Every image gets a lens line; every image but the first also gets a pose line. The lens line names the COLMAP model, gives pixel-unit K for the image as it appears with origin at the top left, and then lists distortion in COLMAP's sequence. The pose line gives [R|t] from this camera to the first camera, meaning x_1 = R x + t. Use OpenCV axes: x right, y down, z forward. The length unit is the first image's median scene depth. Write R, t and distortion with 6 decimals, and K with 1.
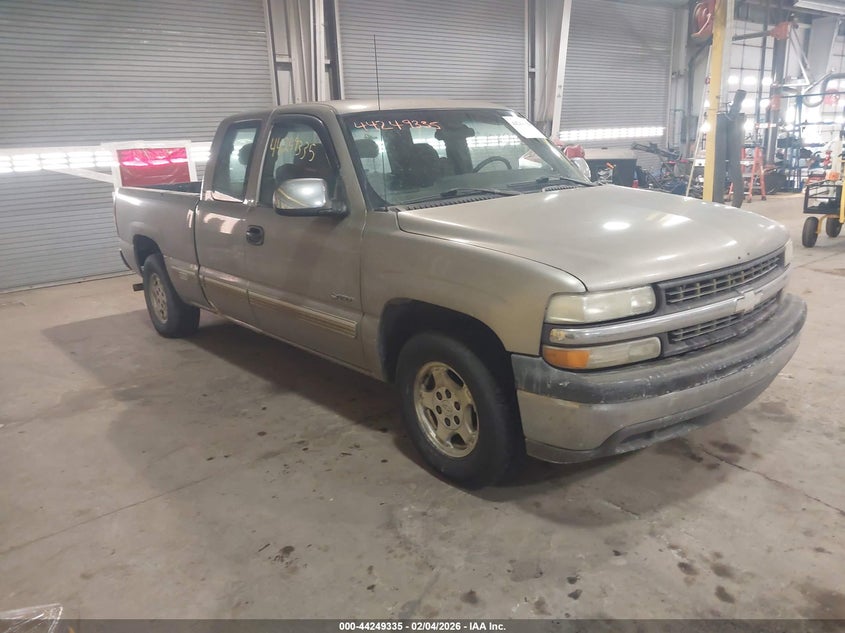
lens RADIAL K [[666.4, 0, 425.9], [0, 666.4, 319.4], [0, 0, 1]] dist [0.004273, -0.002111]
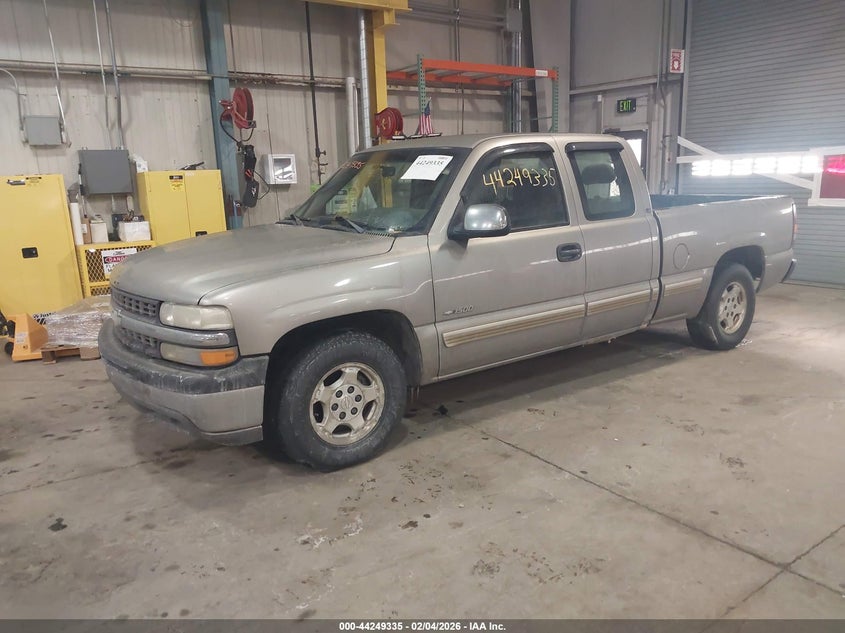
lens RADIAL K [[666.4, 0, 421.9], [0, 666.4, 320.0], [0, 0, 1]] dist [0.004273, -0.002111]
pose [[-0.070377, 0.255661, -0.964202, 1.407232], [-0.224057, 0.937848, 0.265027, -0.410811], [0.972032, 0.234688, -0.008721, 1.323231]]
